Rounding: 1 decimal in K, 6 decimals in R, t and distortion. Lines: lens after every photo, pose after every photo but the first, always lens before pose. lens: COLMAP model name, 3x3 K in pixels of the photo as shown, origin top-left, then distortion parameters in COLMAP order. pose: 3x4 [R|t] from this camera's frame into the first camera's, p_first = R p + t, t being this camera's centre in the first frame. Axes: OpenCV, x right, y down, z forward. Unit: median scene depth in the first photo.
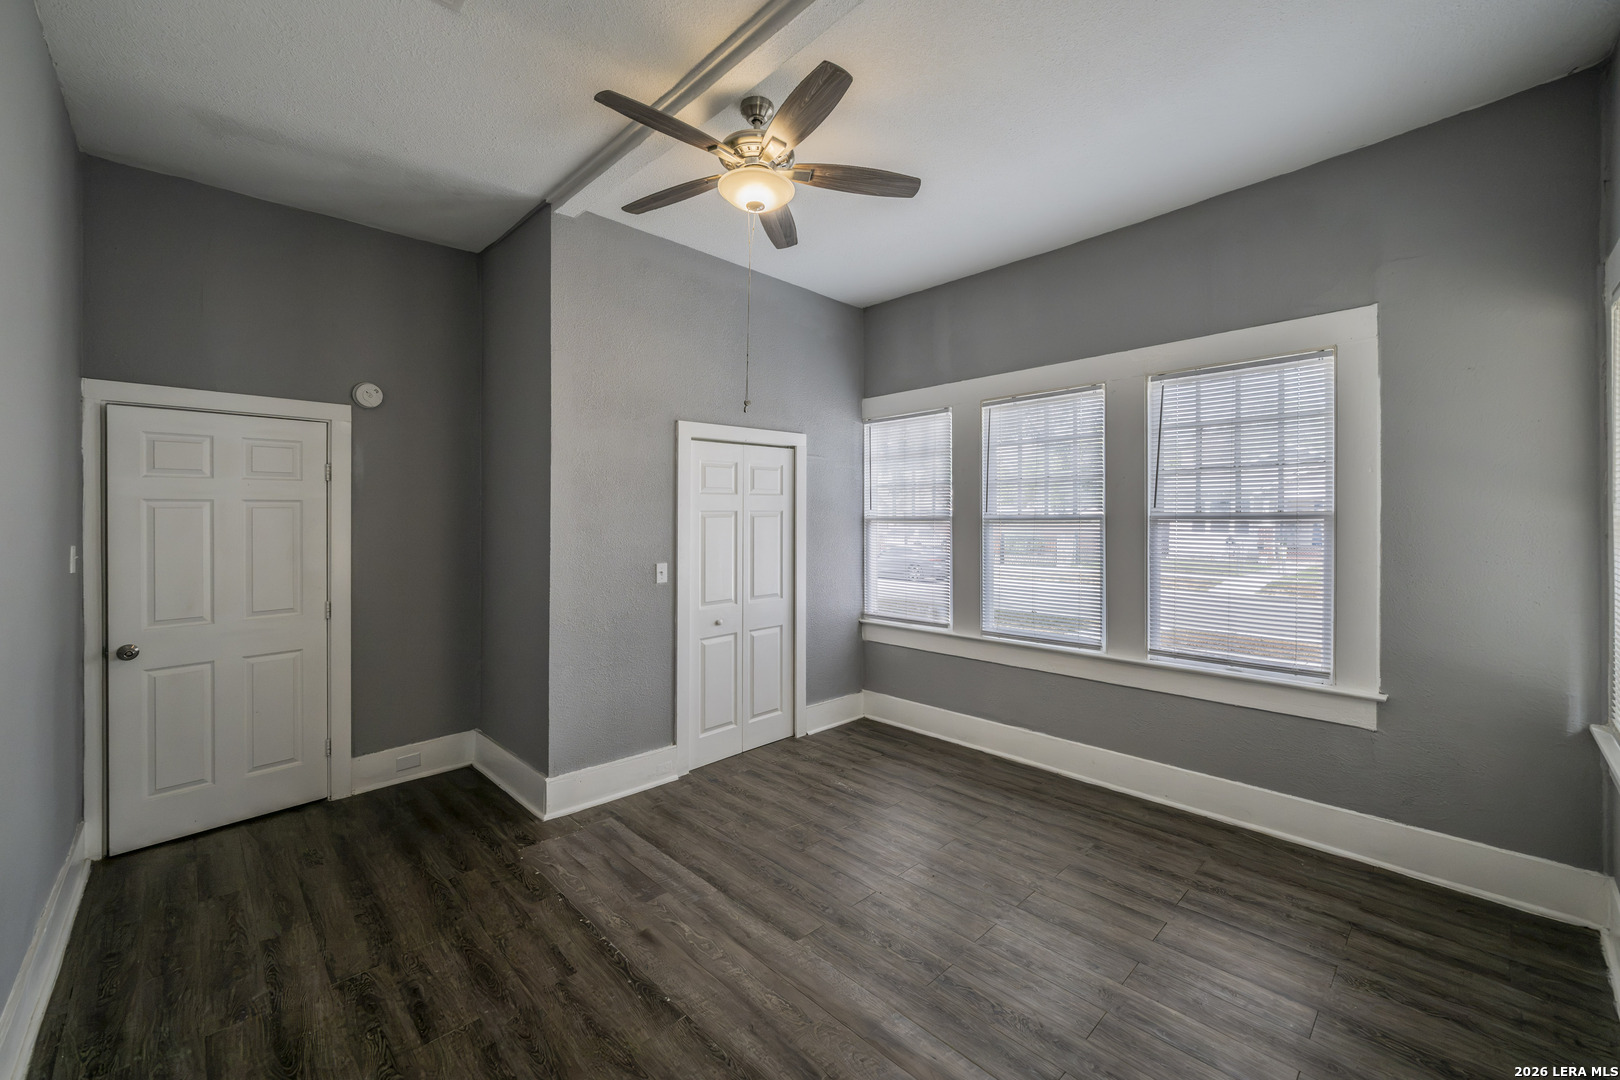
lens RADIAL K [[645.0, 0, 801.3], [0, 645.0, 511.8], [0, 0, 1]] dist [-0.003036, 0.000069]
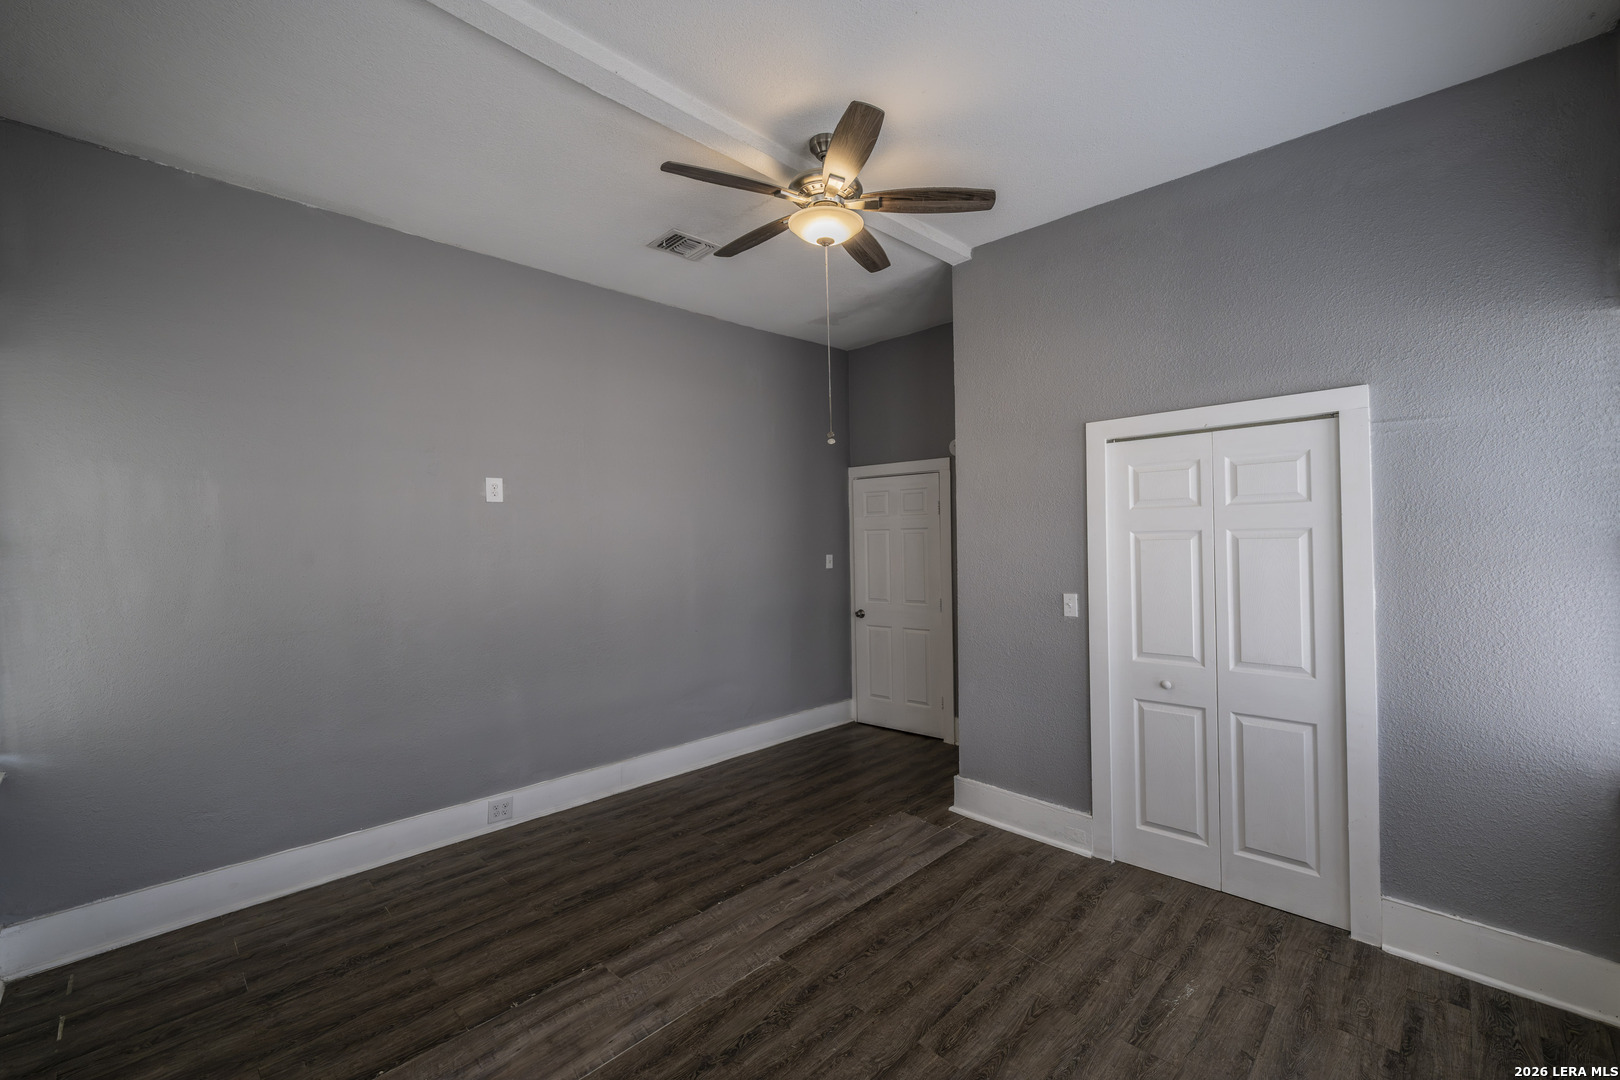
lens RADIAL K [[664.0, 0, 823.6], [0, 664.0, 531.3], [0, 0, 1]] dist [0.000660, -0.000246]
pose [[0.045966, -0.006430, -0.998922, 0.748494], [0.020910, 0.999766, -0.005473, -0.006495], [0.998724, -0.020636, 0.046090, 0.729265]]
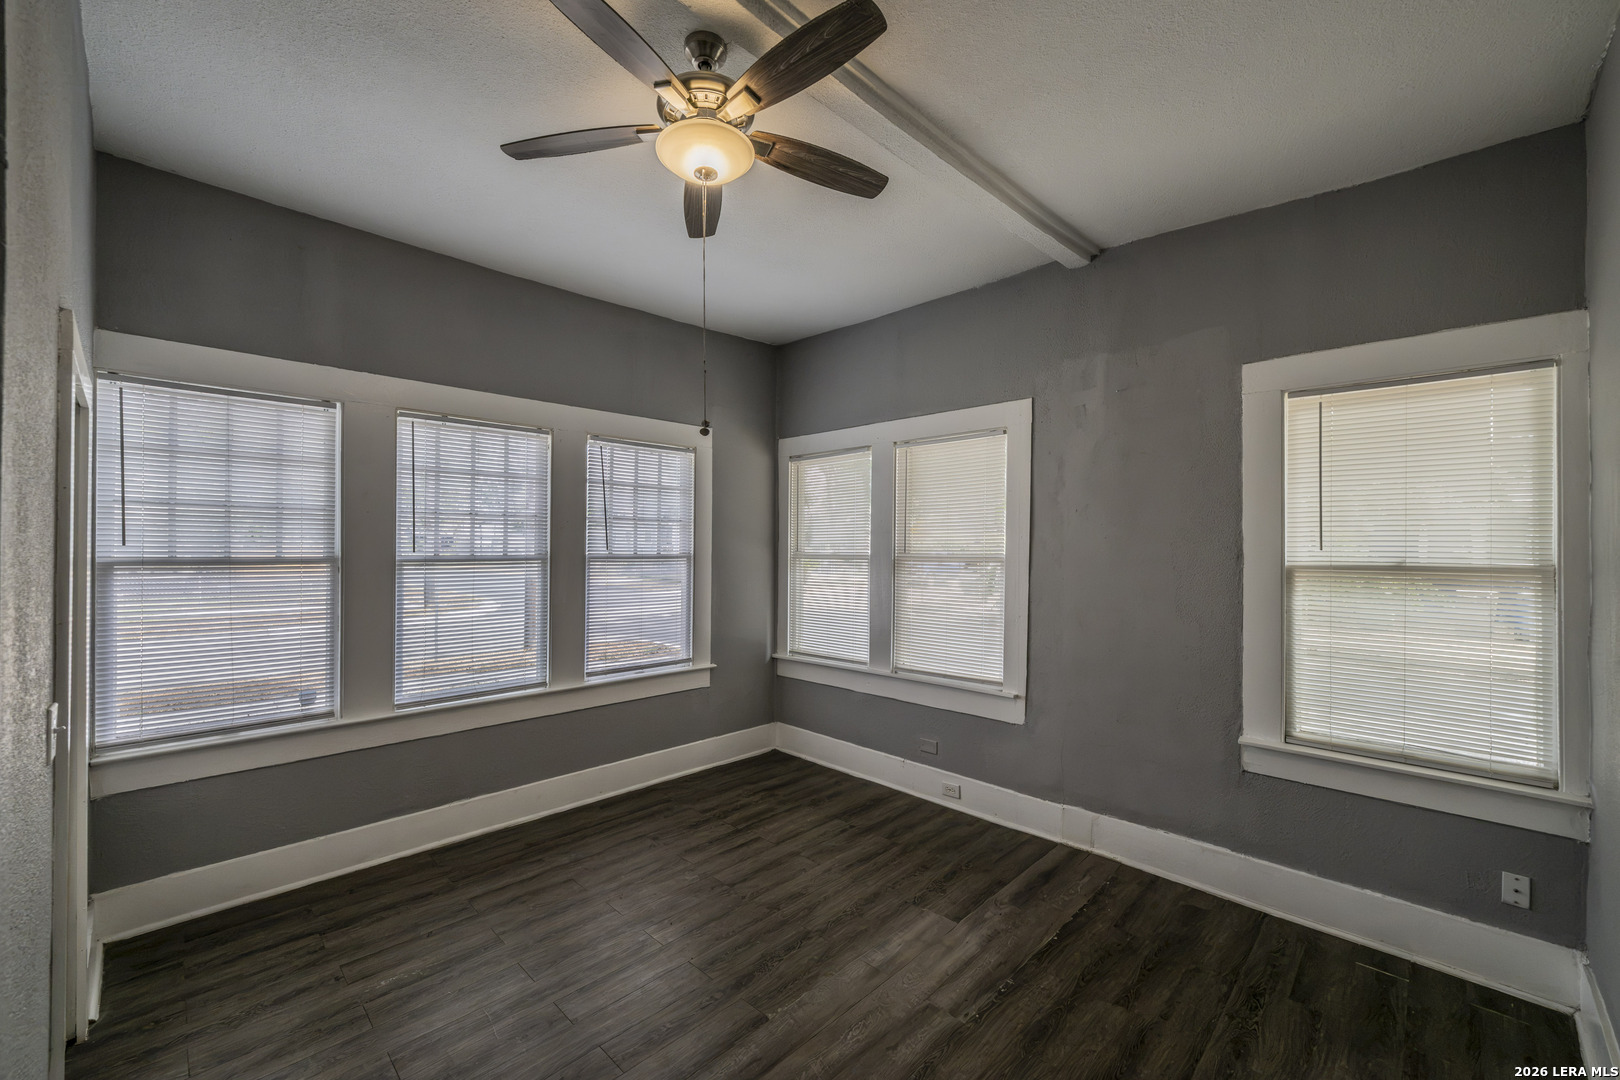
lens RADIAL K [[645.0, 0, 810.0], [0, 645.0, 543.3], [0, 0, 1]] dist [-0.003036, 0.000069]
pose [[-0.031778, 0.010512, 0.999440, -0.671609], [-0.016222, 0.999808, -0.011031, -0.012394], [-0.999363, -0.016564, -0.031601, 0.690283]]
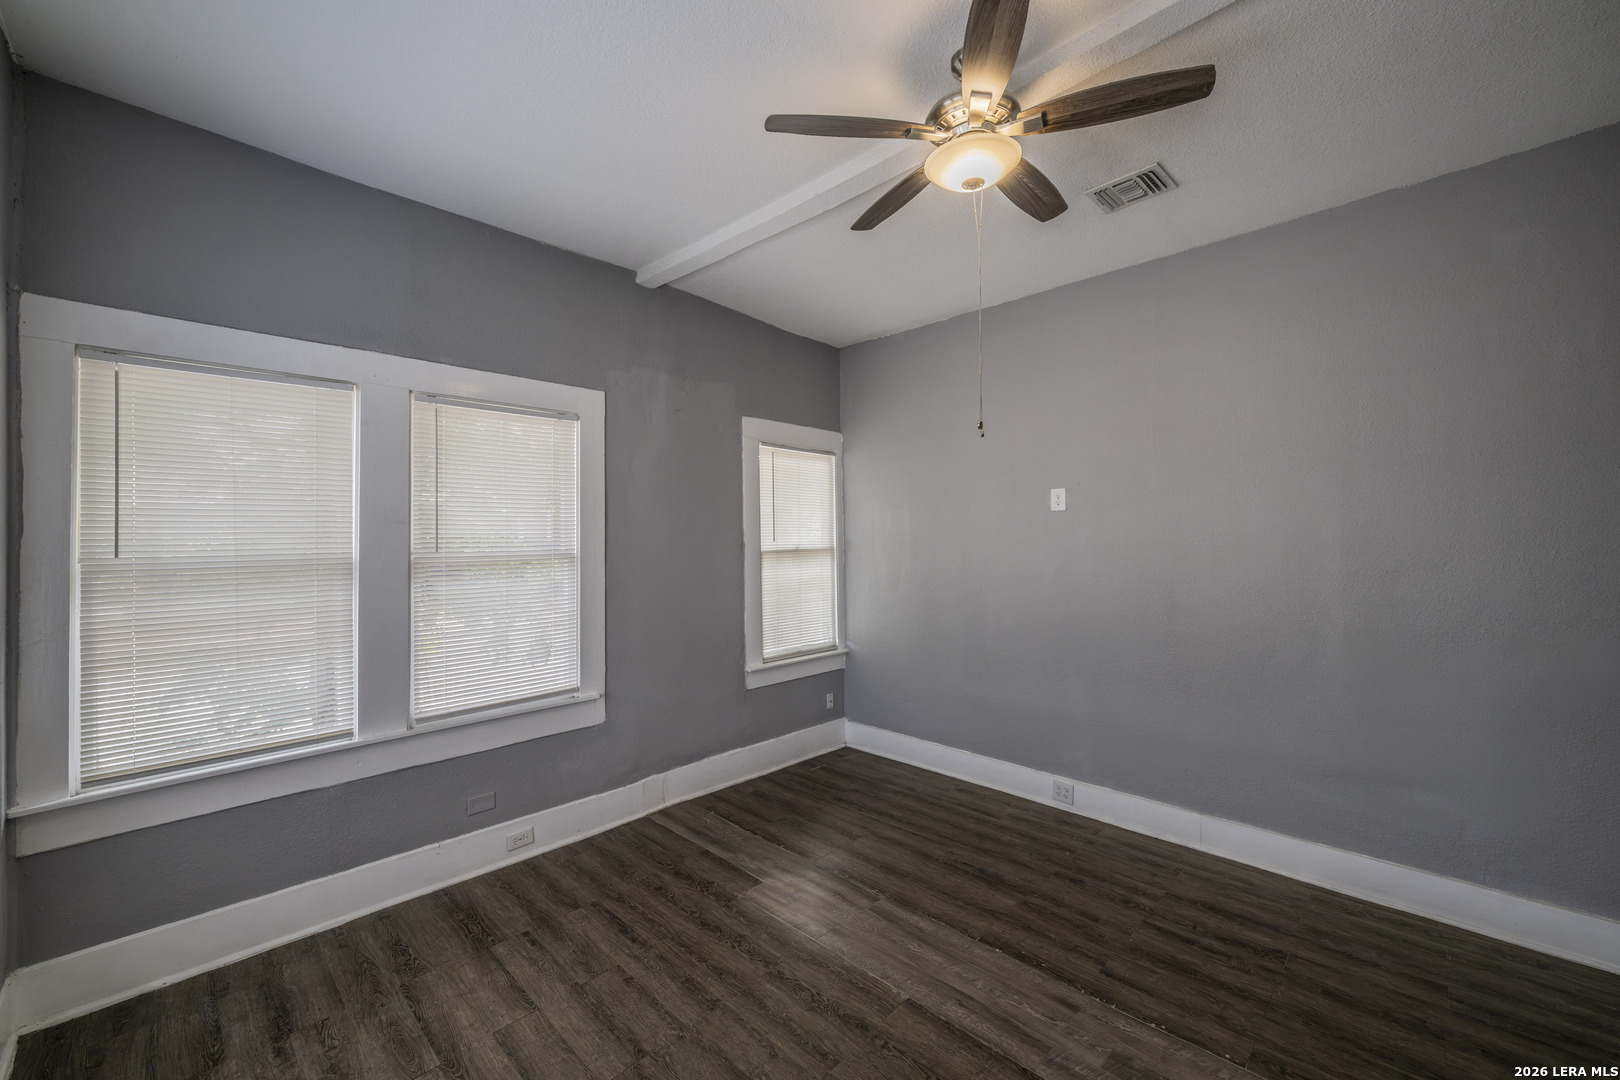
lens RADIAL K [[645.0, 0, 806.5], [0, 645.0, 537.2], [0, 0, 1]] dist [-0.003036, 0.000069]
pose [[-0.999438, 0.010963, -0.031693, 0.119065], [0.011337, 0.999868, -0.011662, -0.015375], [0.031561, -0.012015, -0.999430, 1.391233]]
